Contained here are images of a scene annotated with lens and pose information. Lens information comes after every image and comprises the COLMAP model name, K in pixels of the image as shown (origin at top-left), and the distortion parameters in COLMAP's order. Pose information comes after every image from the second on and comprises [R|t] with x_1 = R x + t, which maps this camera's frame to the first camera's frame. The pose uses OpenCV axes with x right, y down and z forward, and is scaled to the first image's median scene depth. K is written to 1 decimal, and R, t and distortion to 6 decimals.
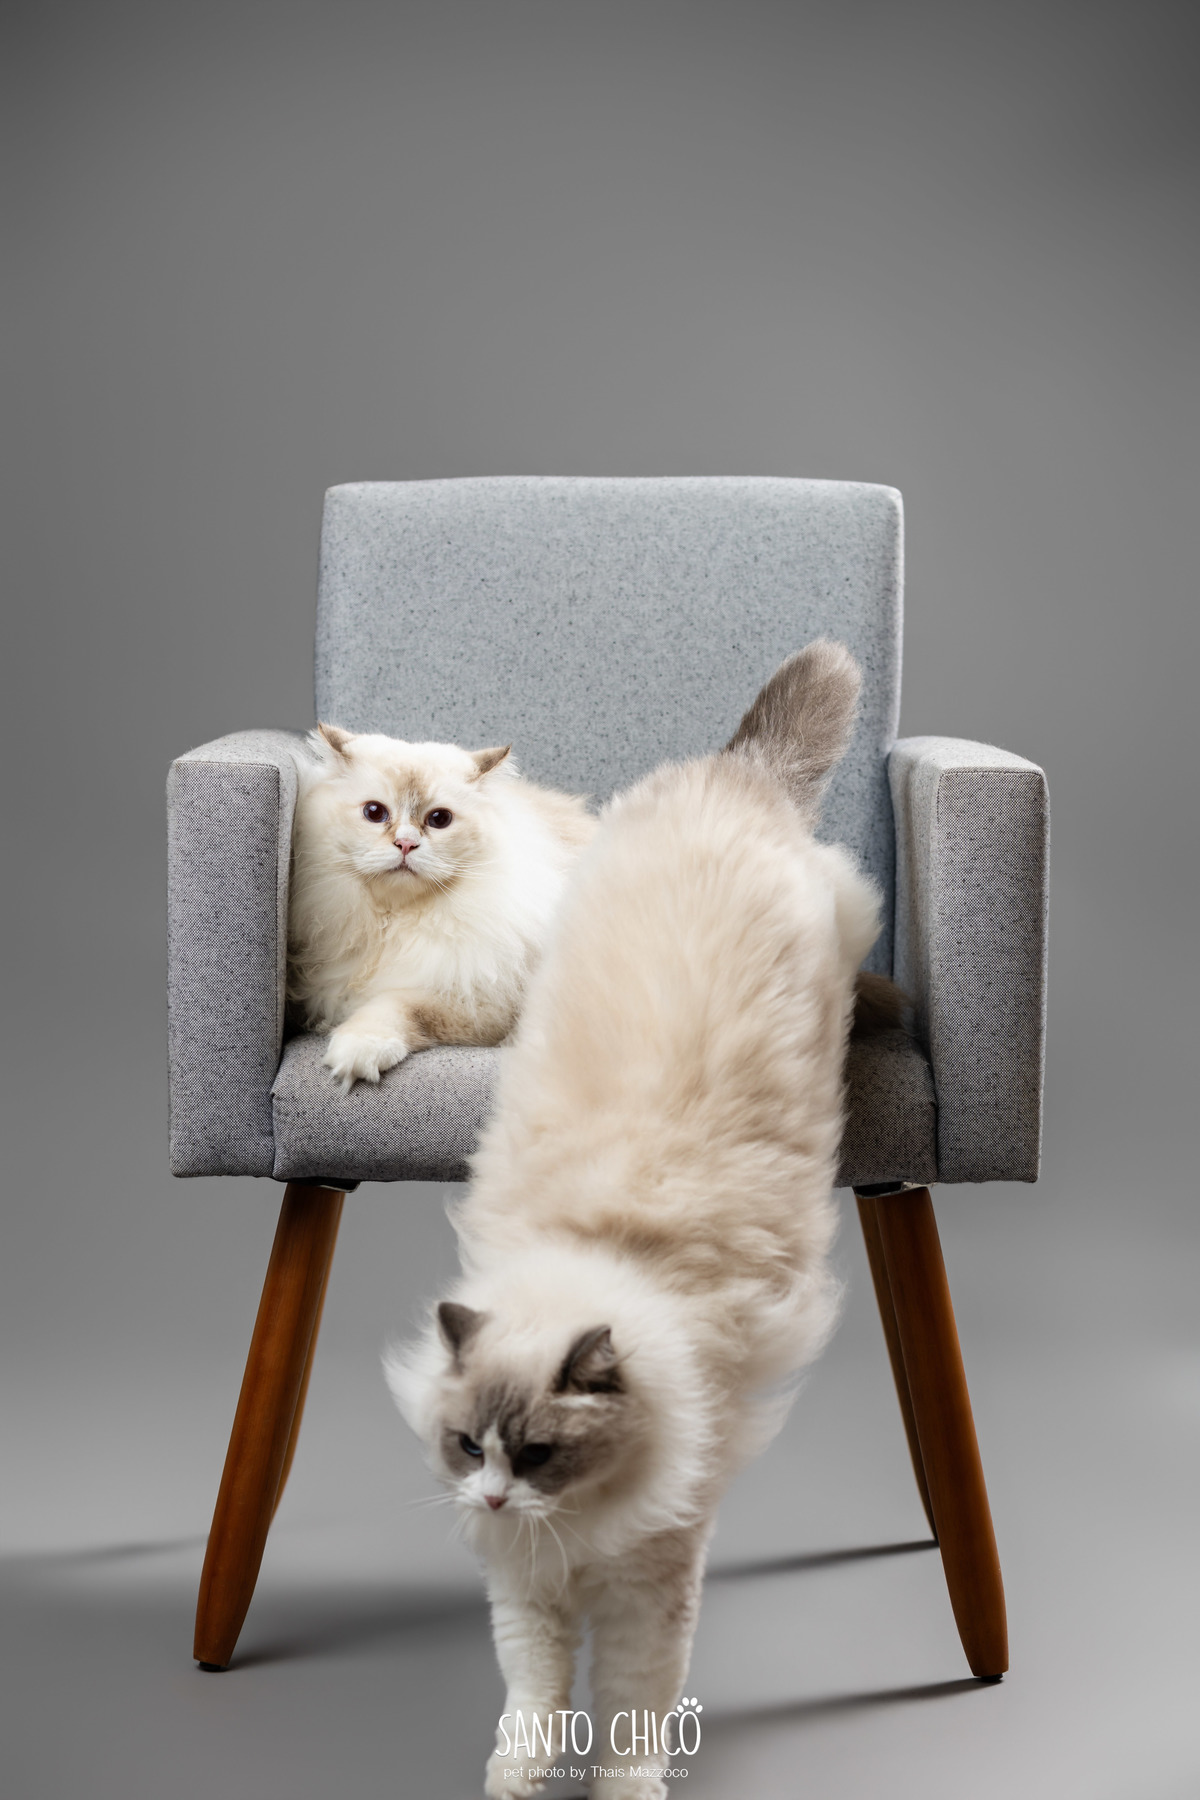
lens RADIAL K [[4010.1, 0, 637.1], [0, 4010.1, 898.2], [0, 0, 1]] dist [-0.027542, 0.055497]
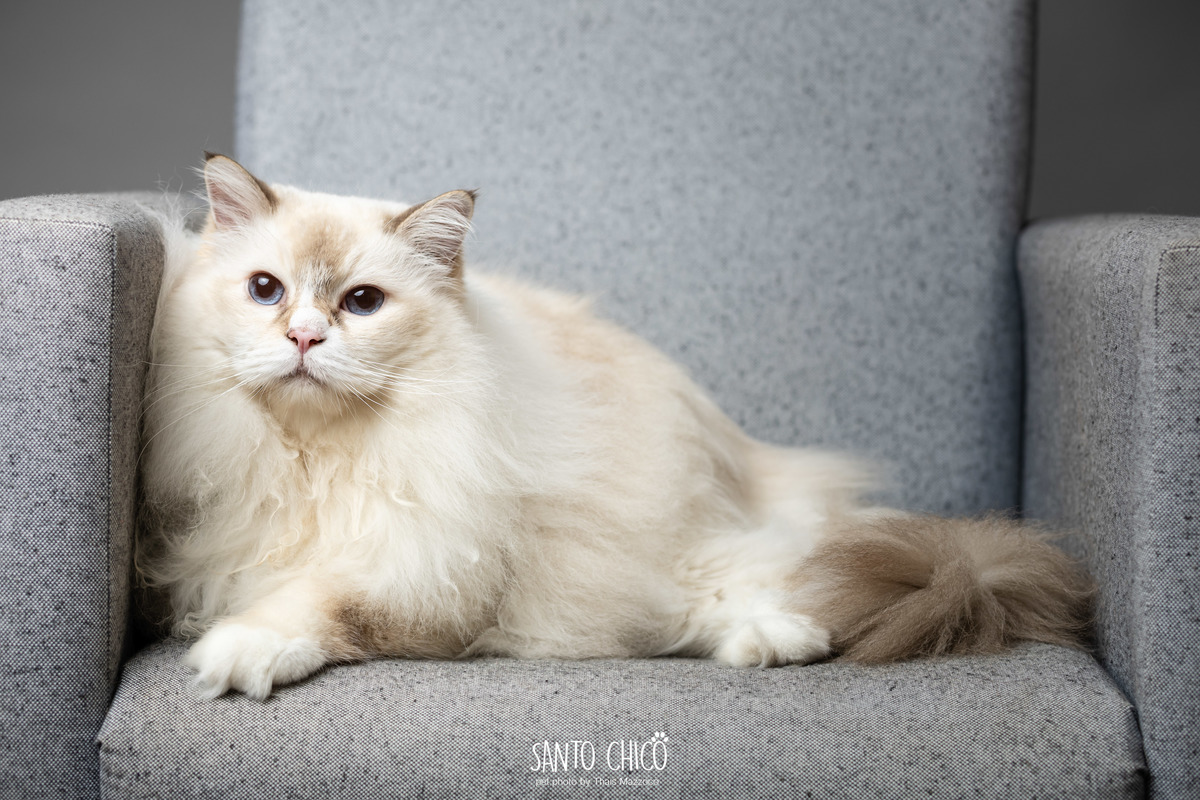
lens RADIAL K [[2919.2, 0, 596.7], [0, 2919.2, 368.3], [0, 0, 1]] dist [-0.012437, 0.154267]
pose [[0.999791, 0.011686, -0.016780, -0.004427], [-0.011911, 0.999839, -0.013384, -0.004521], [0.016621, 0.013581, 0.999770, 0.470343]]
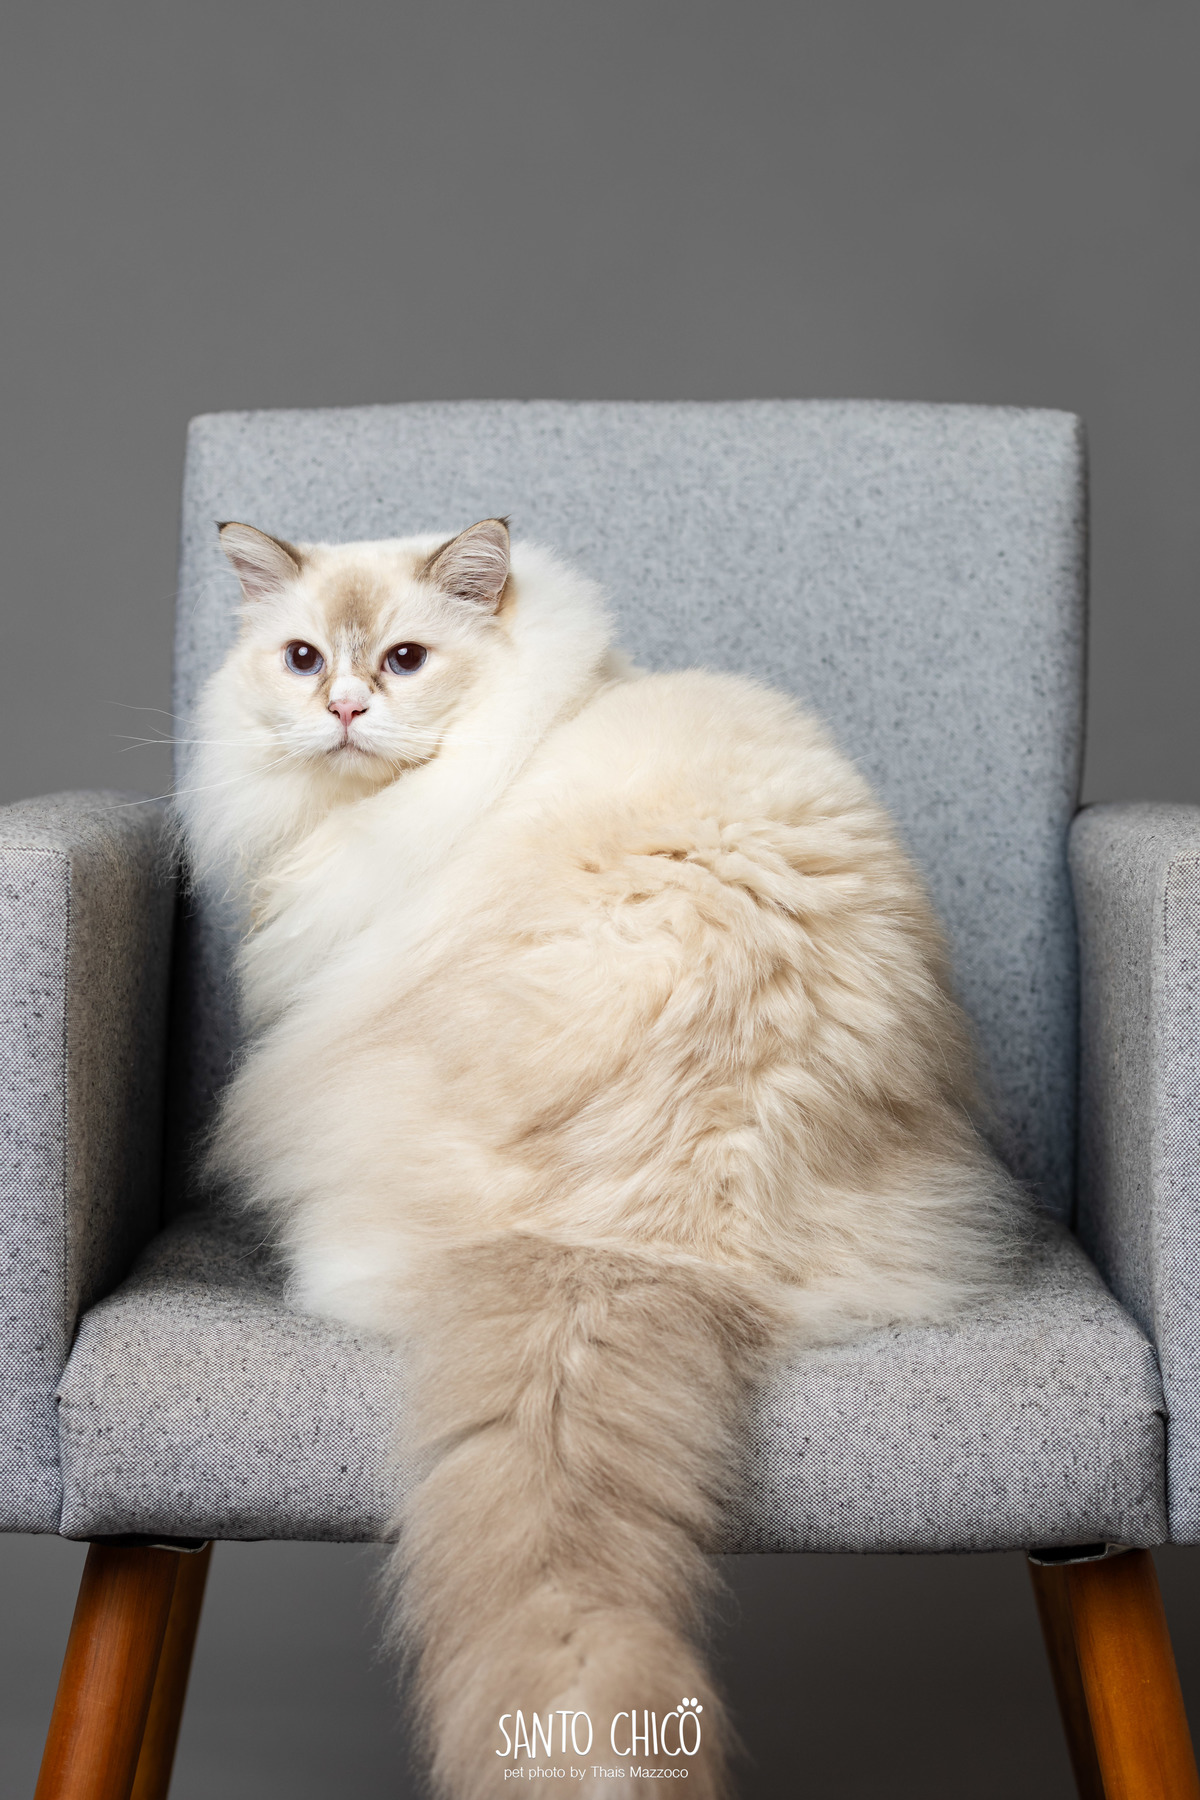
lens RADIAL K [[4532.0, 0, 600.5], [0, 4532.0, 794.6], [0, 0, 1]] dist [0.009983, -0.567995]
pose [[0.999654, -0.002985, -0.026138, 0.007343], [0.001898, 0.999136, -0.041519, -0.011417], [0.026240, 0.041455, 0.998796, 0.279585]]
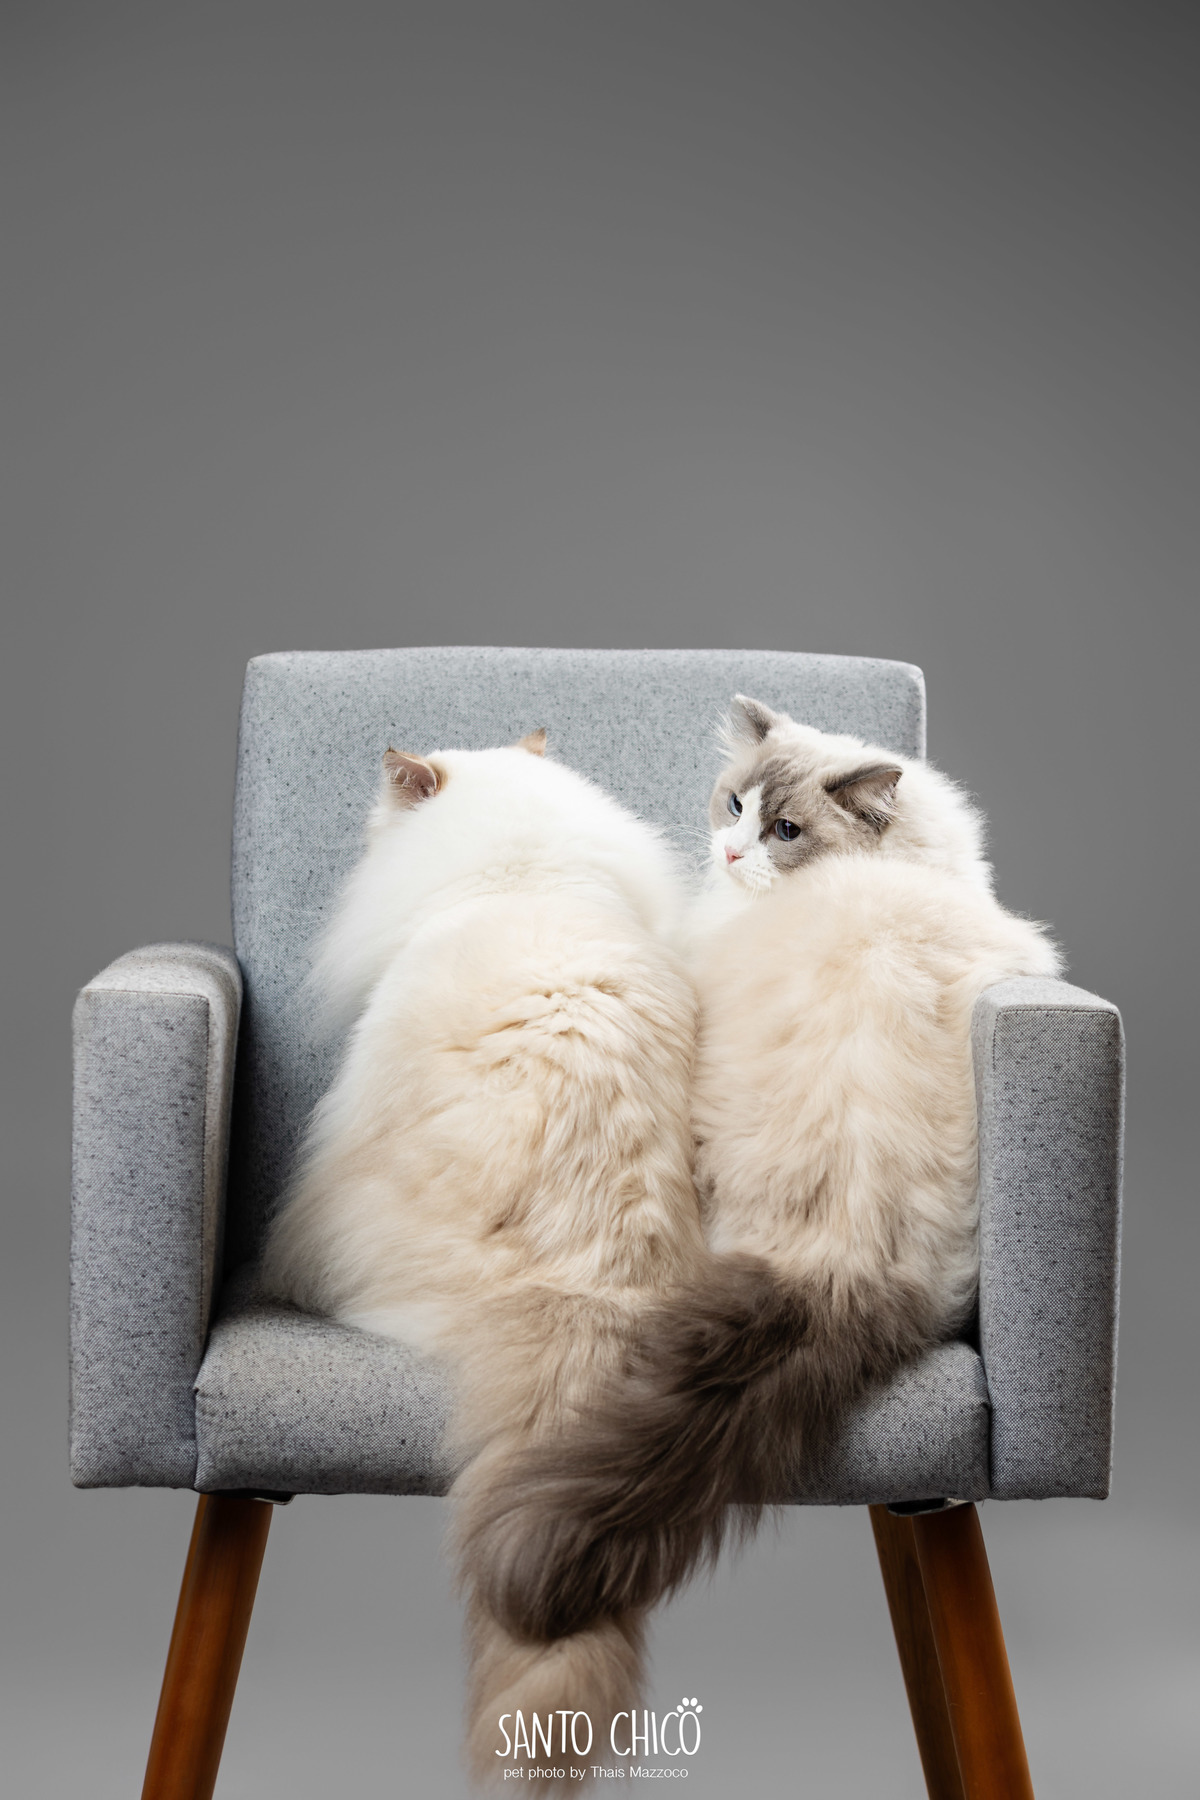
lens RADIAL K [[4378.7, 0, 600.0], [0, 4378.7, 900.0], [0, 0, 1]] dist [-0.012437, 0.154267]
pose [[0.999527, 0.008982, 0.029403, -0.030270], [-0.007826, 0.999202, -0.039175, -0.015587], [-0.029731, 0.038926, 0.998800, 0.073608]]
